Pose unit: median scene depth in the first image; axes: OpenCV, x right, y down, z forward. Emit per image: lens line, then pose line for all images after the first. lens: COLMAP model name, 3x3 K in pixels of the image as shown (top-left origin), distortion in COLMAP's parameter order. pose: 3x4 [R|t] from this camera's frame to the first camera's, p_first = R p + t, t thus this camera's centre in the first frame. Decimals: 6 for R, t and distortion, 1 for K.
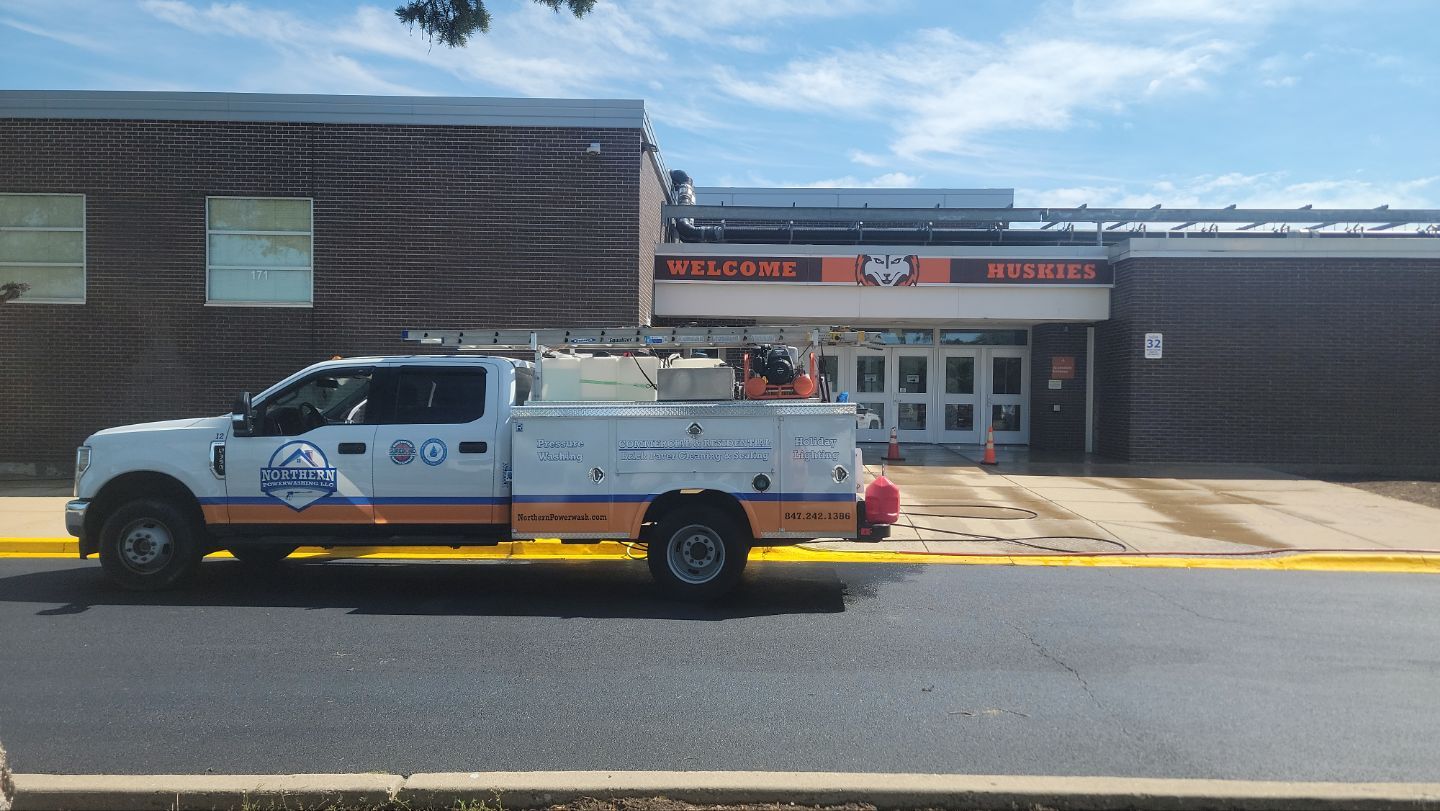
lens RADIAL K [[998.6, 0, 729.0], [0, 998.6, 411.3], [0, 0, 1]] dist [0.078451, -0.071188]
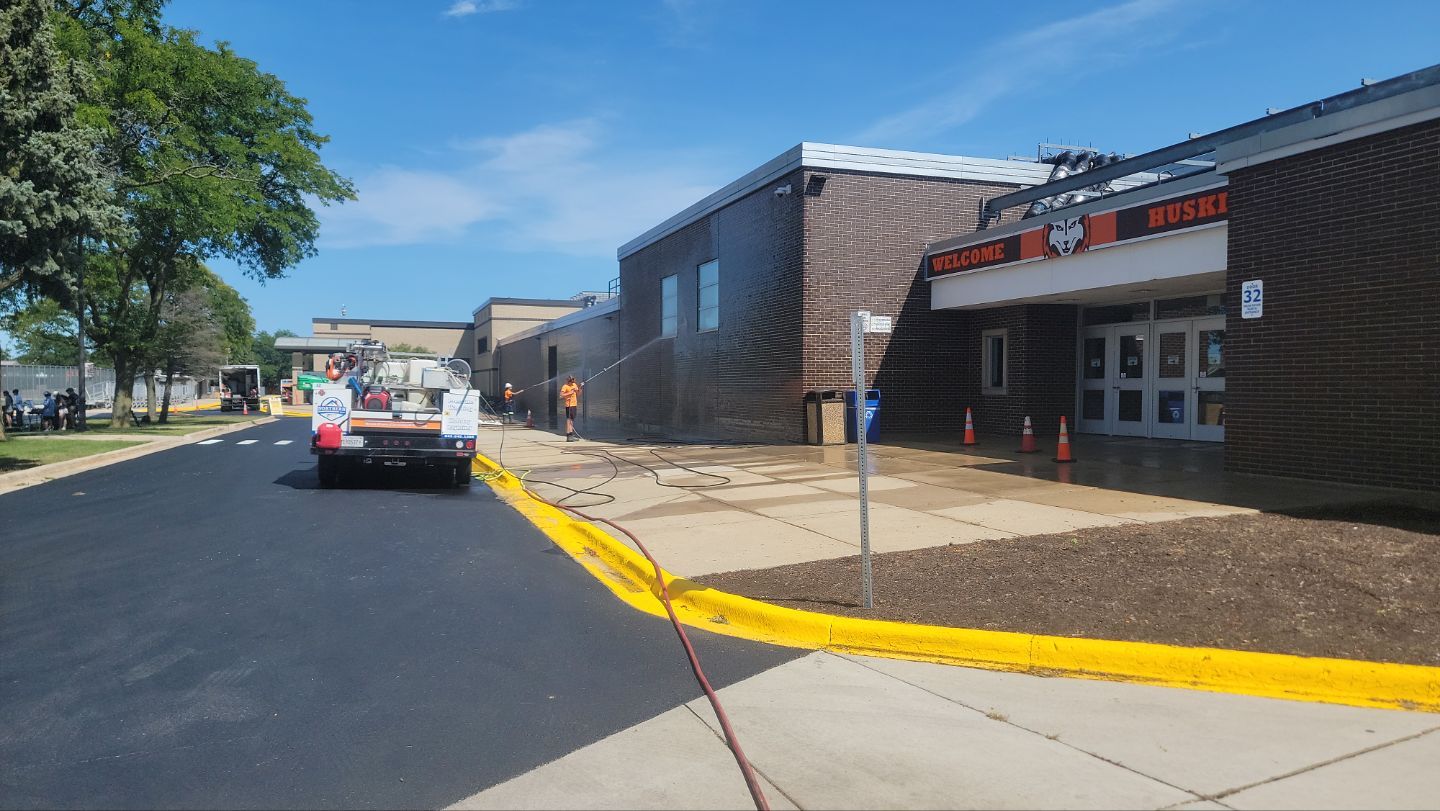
lens RADIAL K [[998.6, 0, 729.0], [0, 998.6, 411.3], [0, 0, 1]] dist [0.078451, -0.071188]
pose [[0.346900, 0.011979, -0.937826, 0.881806], [-0.014846, 0.999863, 0.007280, 0.008742], [0.937785, 0.011397, 0.347030, 0.422388]]
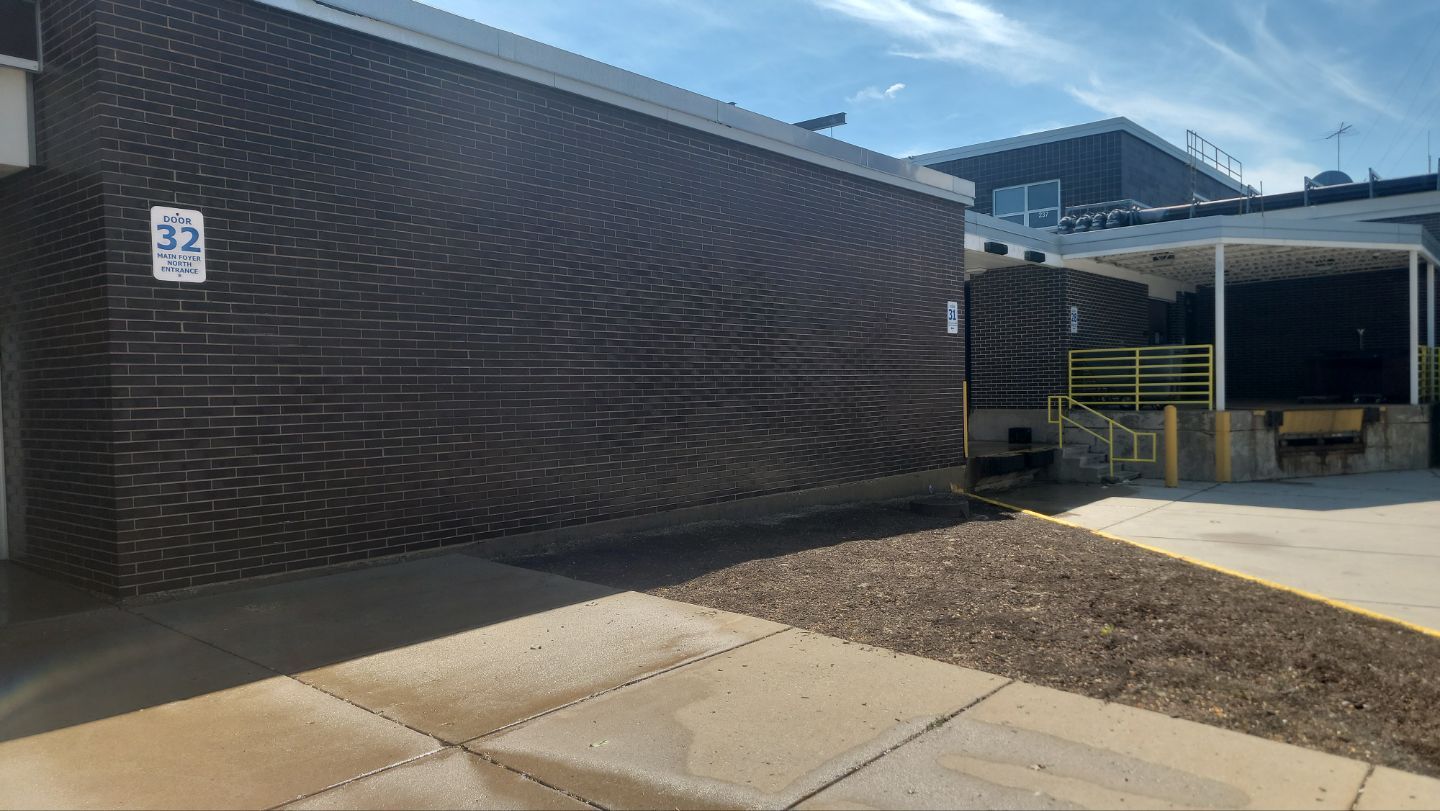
lens RADIAL K [[1013.3, 0, 737.2], [0, 1013.3, 404.7], [0, 0, 1]] dist [0.075418, -0.072099]
pose [[0.621674, -0.036997, 0.782402, 0.251128], [0.041343, 0.999041, 0.014390, -0.008181], [-0.782184, 0.023401, 0.622608, 0.607484]]
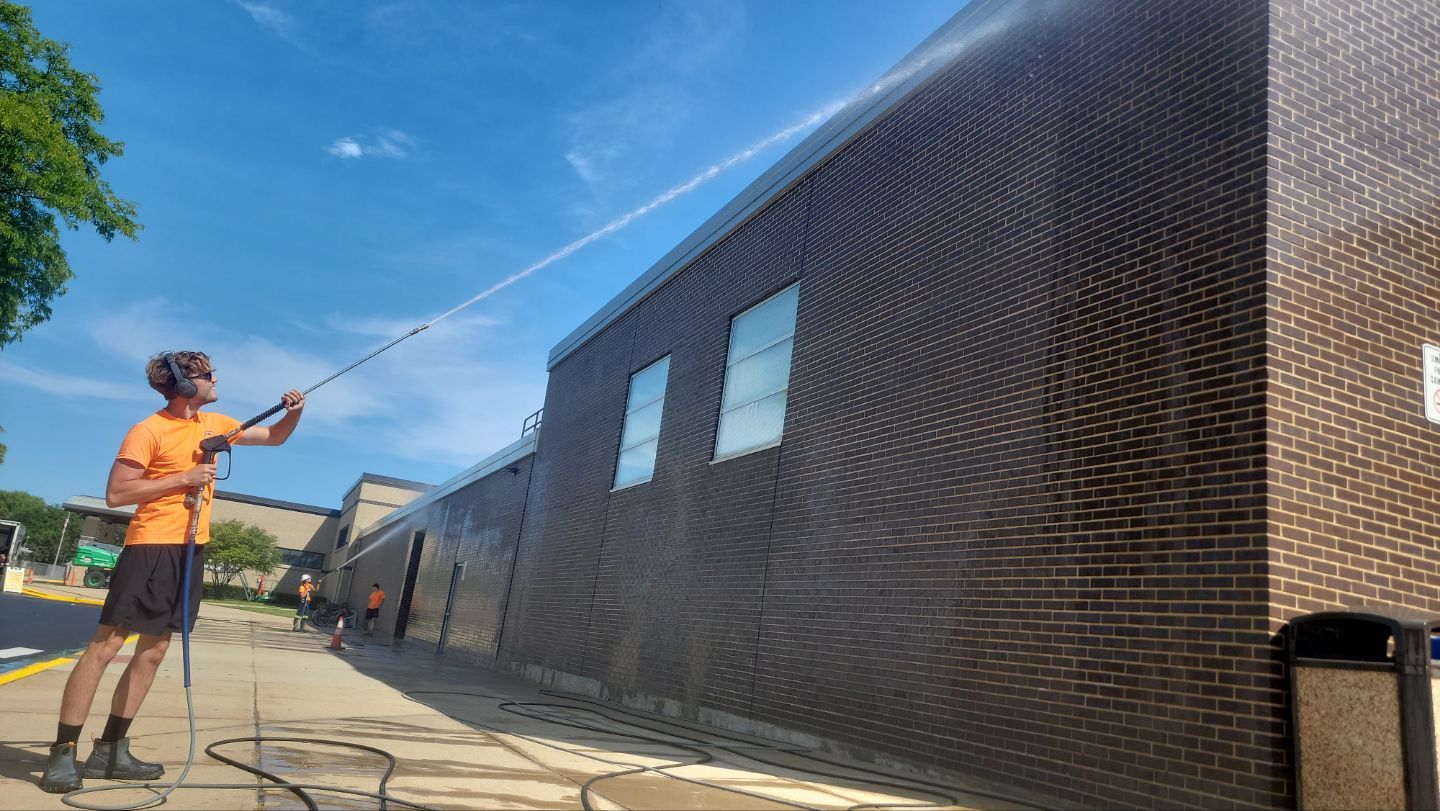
lens RADIAL K [[998.6, 0, 729.0], [0, 998.6, 411.3], [0, 0, 1]] dist [0.078451, -0.071188]
pose [[0.434887, -0.168463, -0.884587, 0.093919], [-0.138701, 0.958090, -0.250650, 0.028093], [0.889739, 0.231698, 0.393295, 0.631810]]
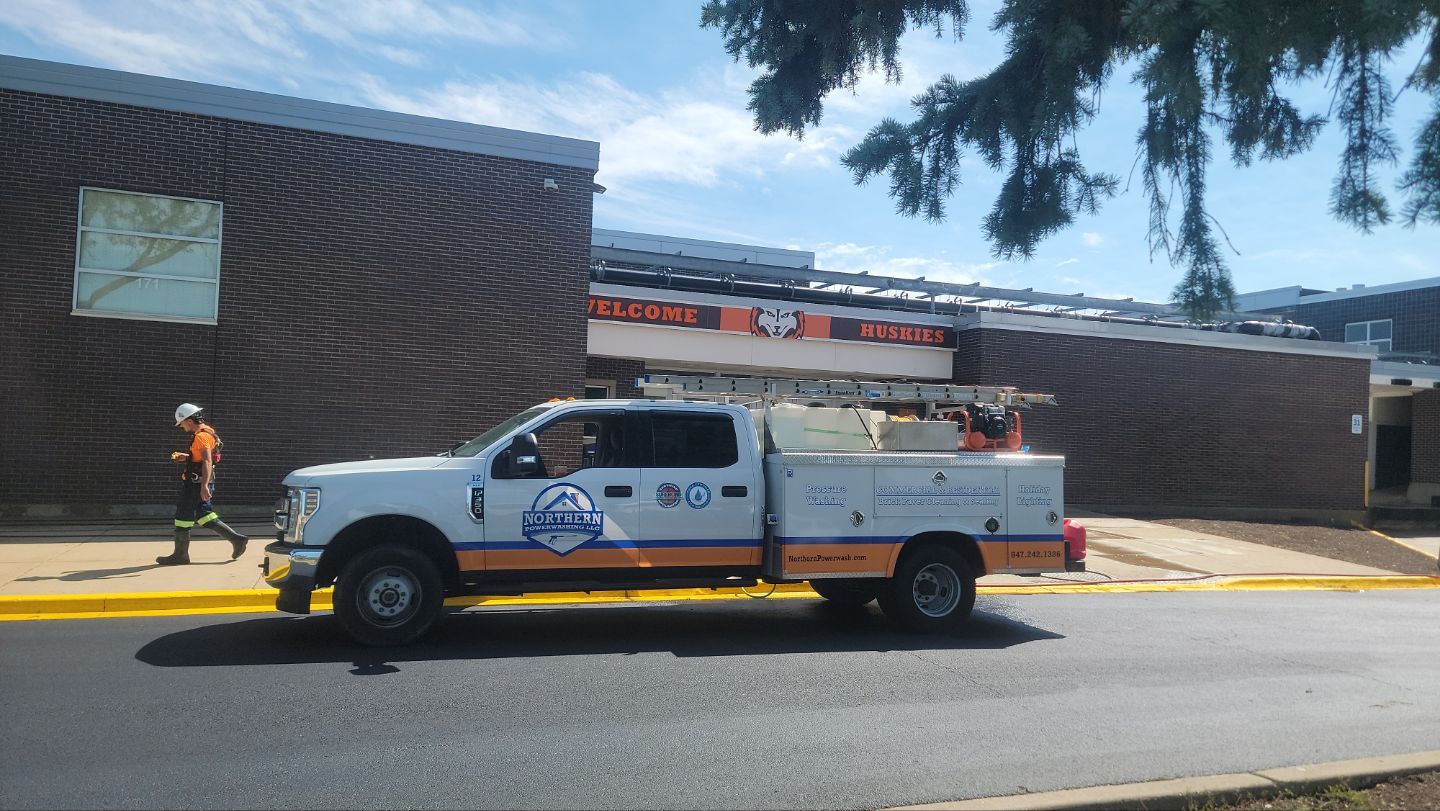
lens RADIAL K [[1013.3, 0, 737.2], [0, 1013.3, 404.7], [0, 0, 1]] dist [0.075418, -0.072099]
pose [[0.931905, 0.037172, 0.360792, -0.270820], [-0.021812, 0.998678, -0.046554, -0.002083], [-0.362045, 0.035514, 0.931484, 0.007983]]
